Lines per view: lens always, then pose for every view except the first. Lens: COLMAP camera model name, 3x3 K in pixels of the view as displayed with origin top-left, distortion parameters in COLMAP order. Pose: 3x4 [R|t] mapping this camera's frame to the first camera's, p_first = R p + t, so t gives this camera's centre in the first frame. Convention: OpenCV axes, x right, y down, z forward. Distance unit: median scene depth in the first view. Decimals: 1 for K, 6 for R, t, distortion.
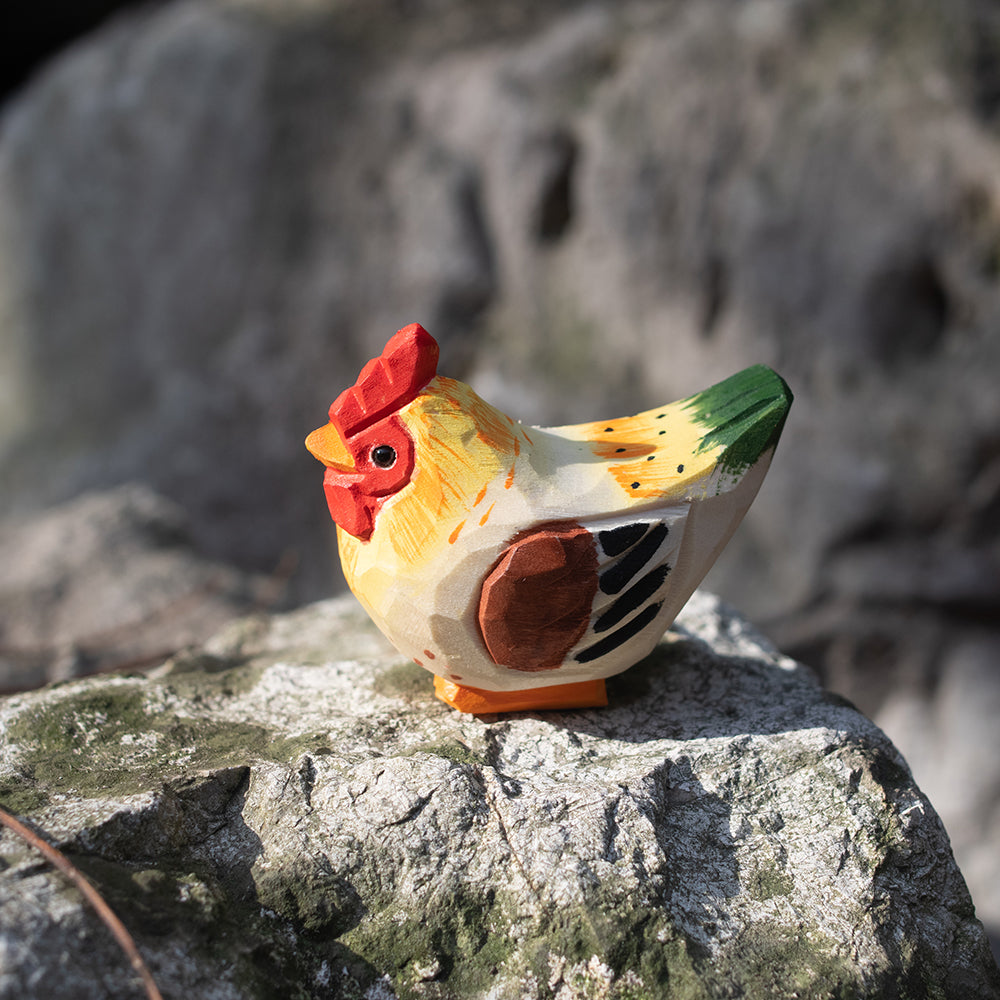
lens RADIAL K [[2520.7, 0, 500.0], [0, 2520.7, 500.0], [0, 0, 1]] dist [-0.076041, 0.188469]
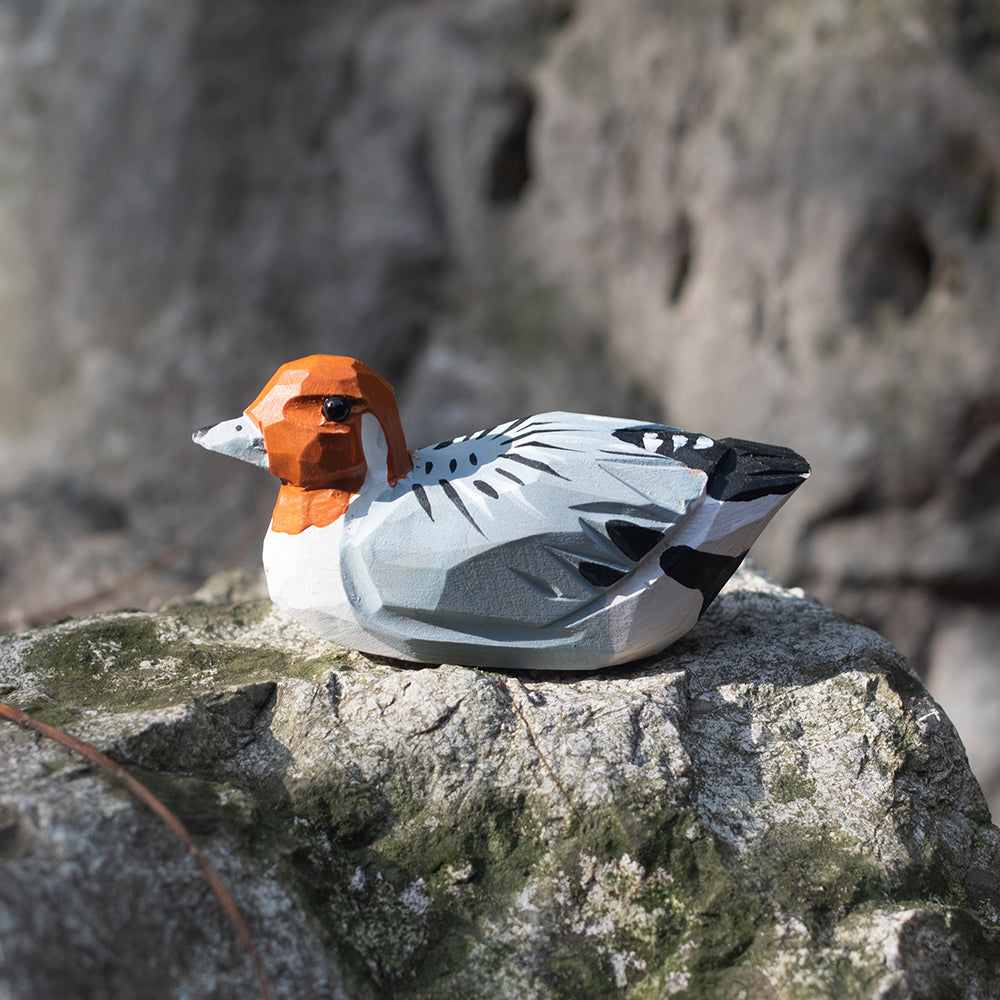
lens RADIAL K [[2960.6, 0, 500.0], [0, 2960.6, 500.0], [0, 0, 1]] dist [-0.050586, -0.046005]
pose [[0.999100, -0.013361, 0.040265, -0.057944], [0.014065, 0.999752, -0.017259, 0.055802], [-0.040024, 0.017810, 0.999040, -0.194998]]
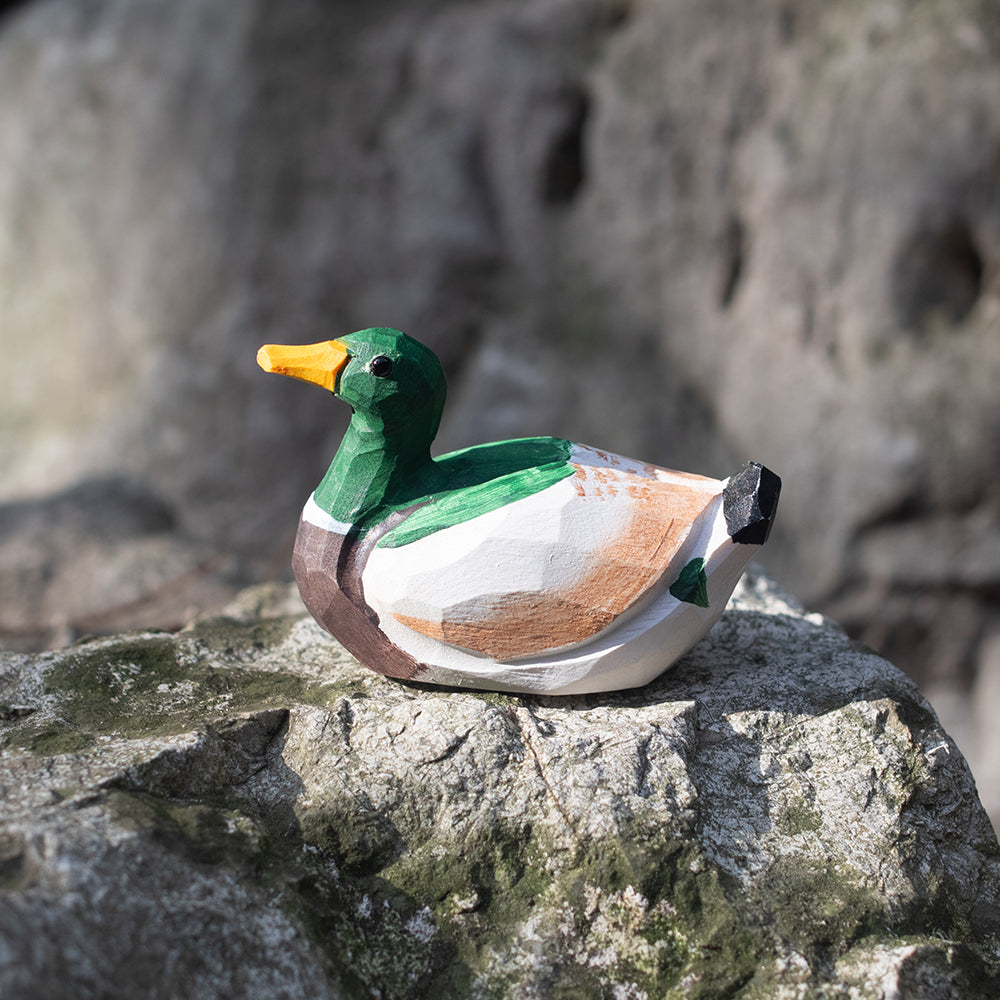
lens RADIAL K [[2960.6, 0, 500.0], [0, 2960.6, 500.0], [0, 0, 1]] dist [-0.050586, -0.046005]
pose [[0.999956, -0.004732, 0.008134, -0.023729], [0.004782, 0.999970, -0.006165, 0.029474], [-0.008104, 0.006203, 0.999948, -0.206180]]
